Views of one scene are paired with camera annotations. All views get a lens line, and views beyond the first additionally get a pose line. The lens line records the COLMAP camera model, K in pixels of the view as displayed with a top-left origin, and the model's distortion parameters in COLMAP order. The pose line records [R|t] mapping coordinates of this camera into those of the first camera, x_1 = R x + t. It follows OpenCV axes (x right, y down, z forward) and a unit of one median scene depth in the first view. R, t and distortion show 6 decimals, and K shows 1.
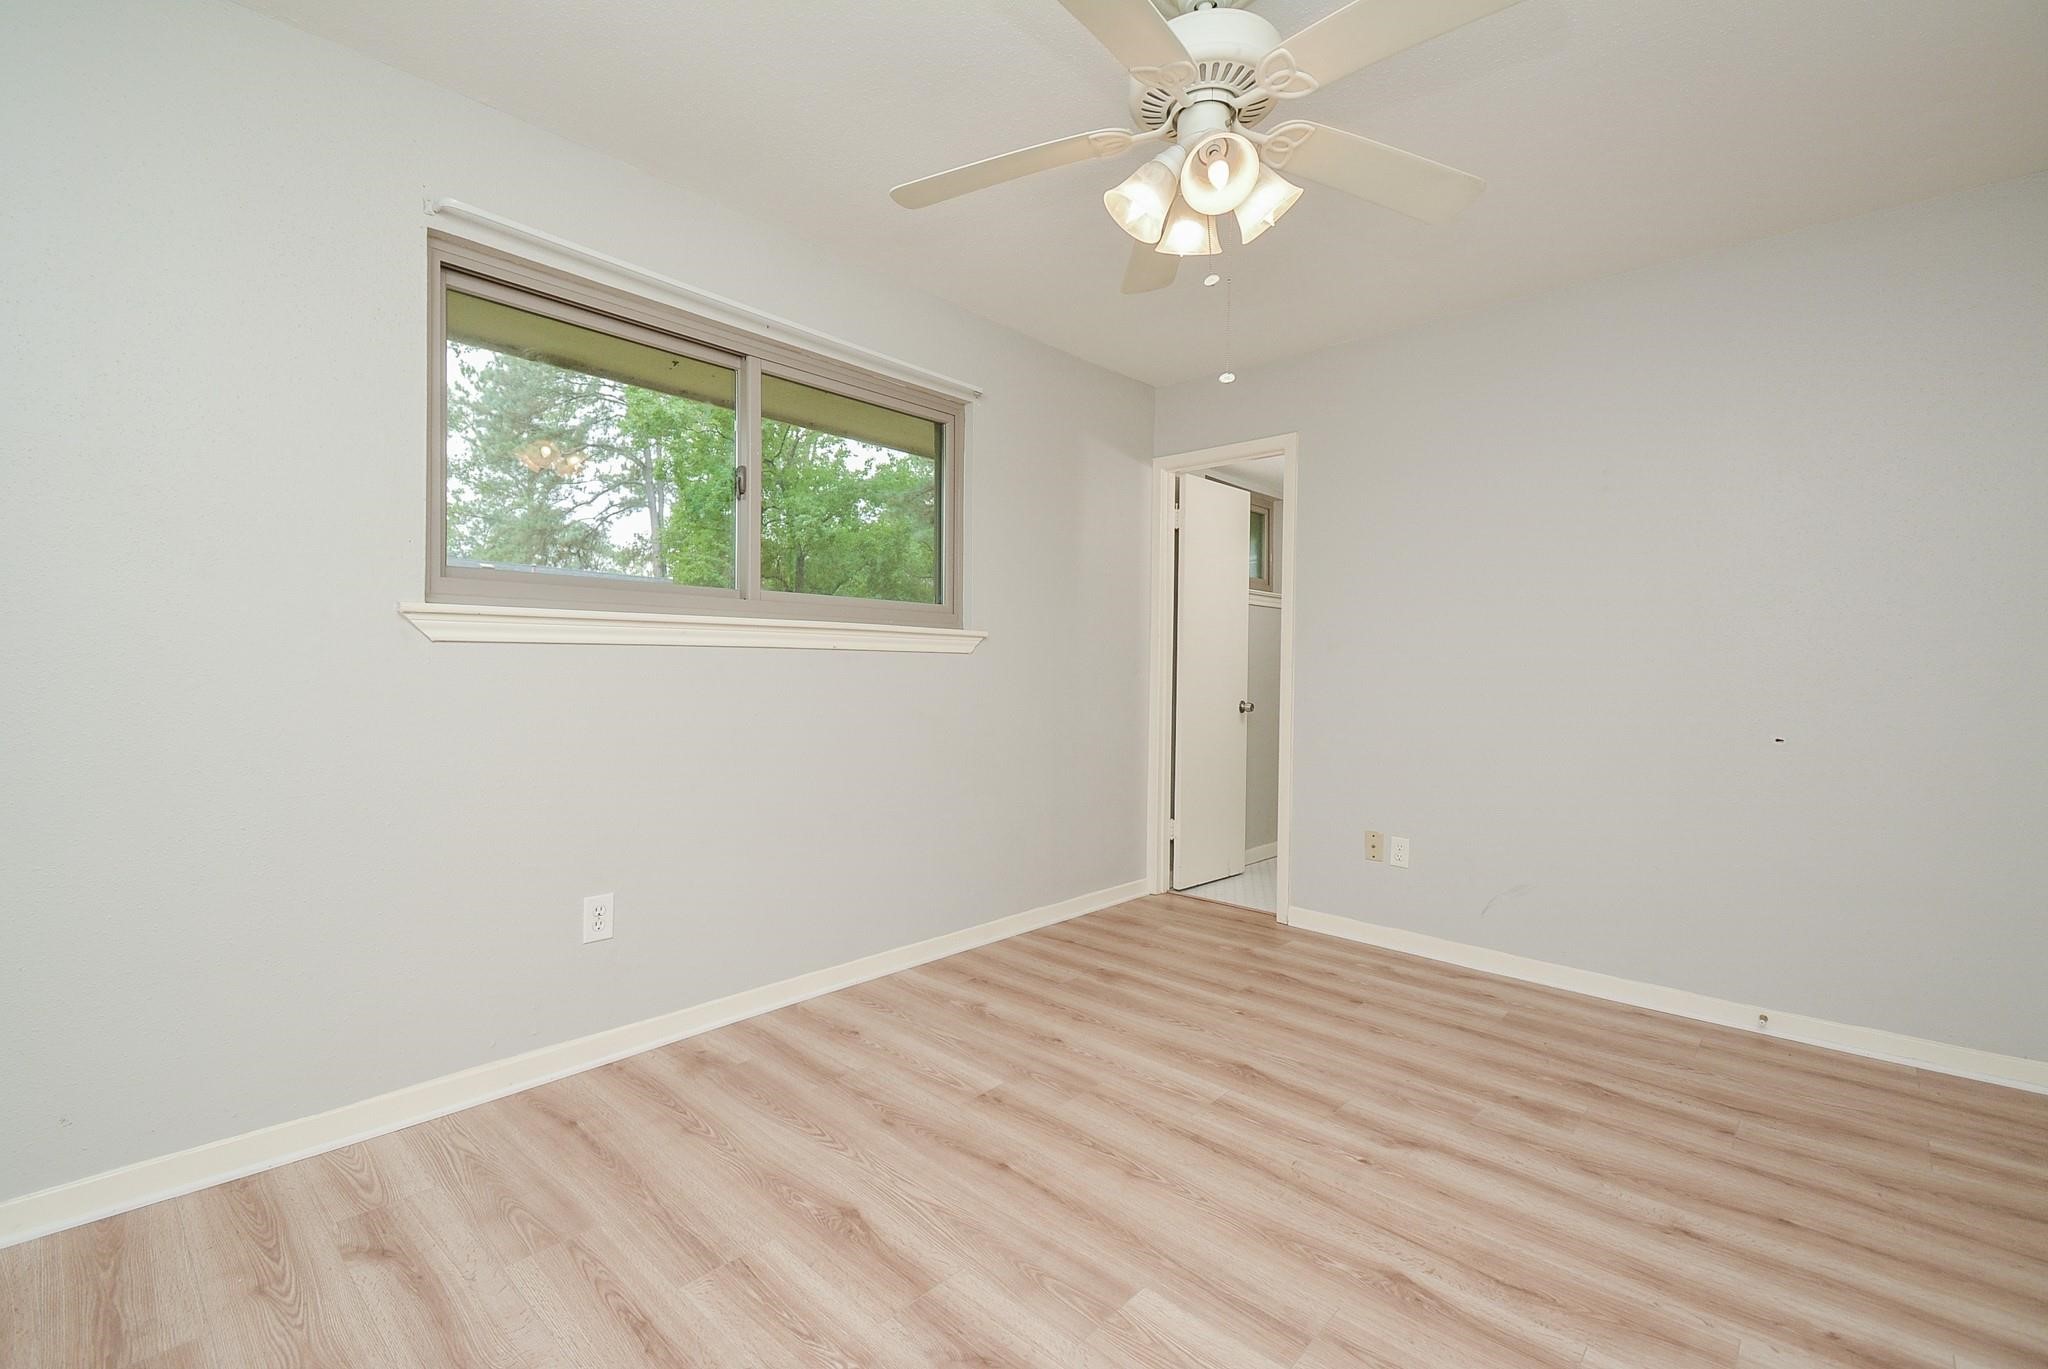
lens RADIAL K [[869.7, 0, 1001.4], [0, 869.7, 665.9], [0, 0, 1]] dist [0.054040, -0.026159]
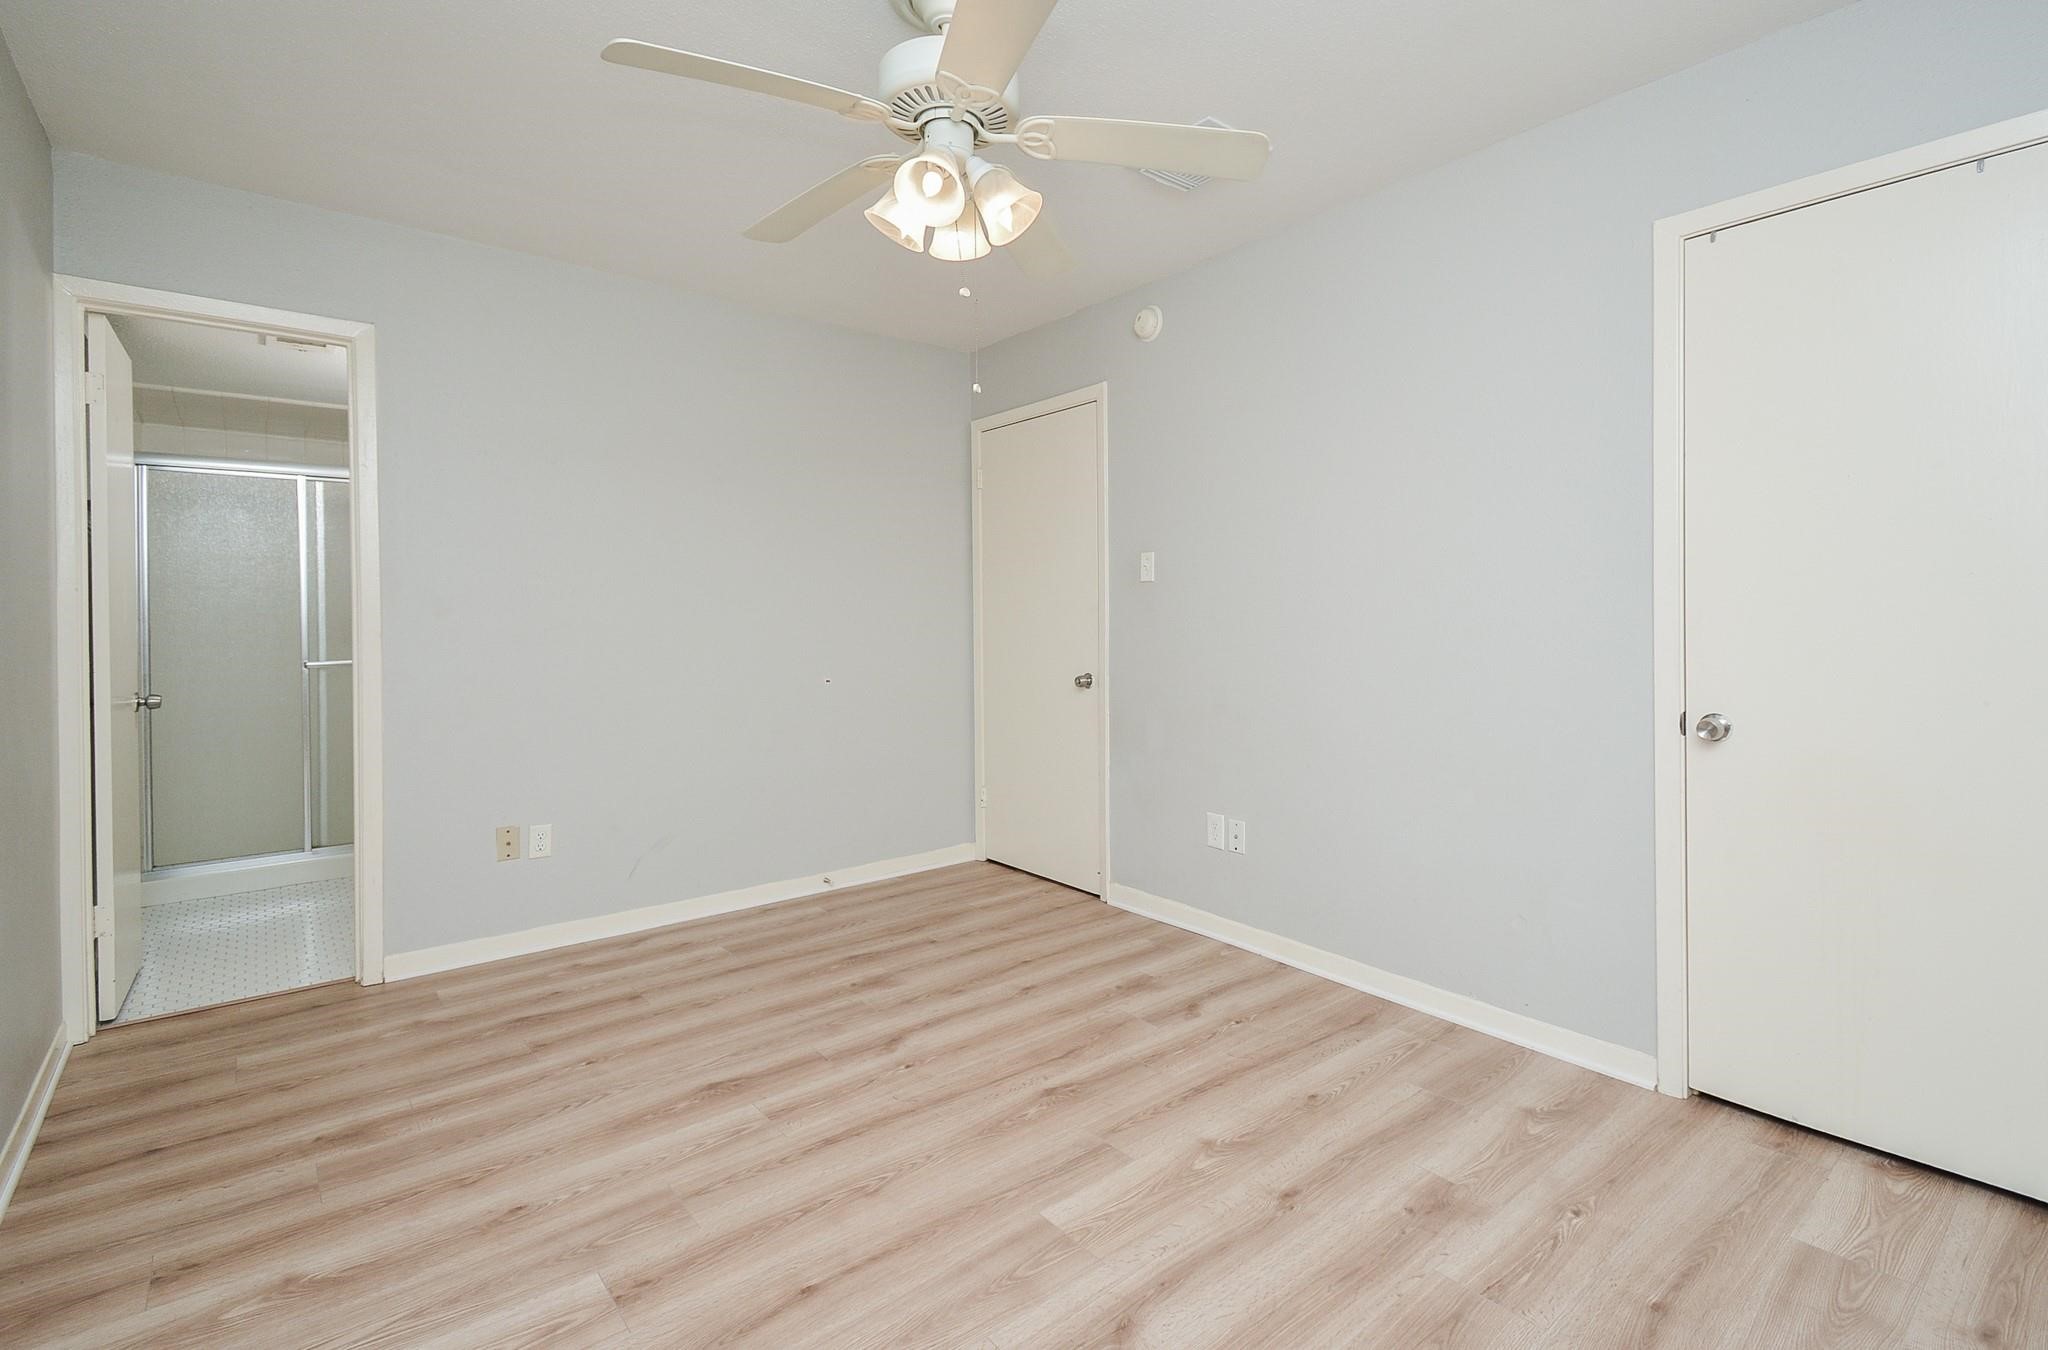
lens RADIAL K [[946.5, 0, 1028.3], [0, 946.5, 631.2], [0, 0, 1]] dist [0.033783, -0.021895]
pose [[0.129090, -0.023947, 0.991344, -0.631396], [0.007686, 0.999702, 0.023149, -0.029843], [-0.991603, 0.004631, 0.129236, 0.543987]]
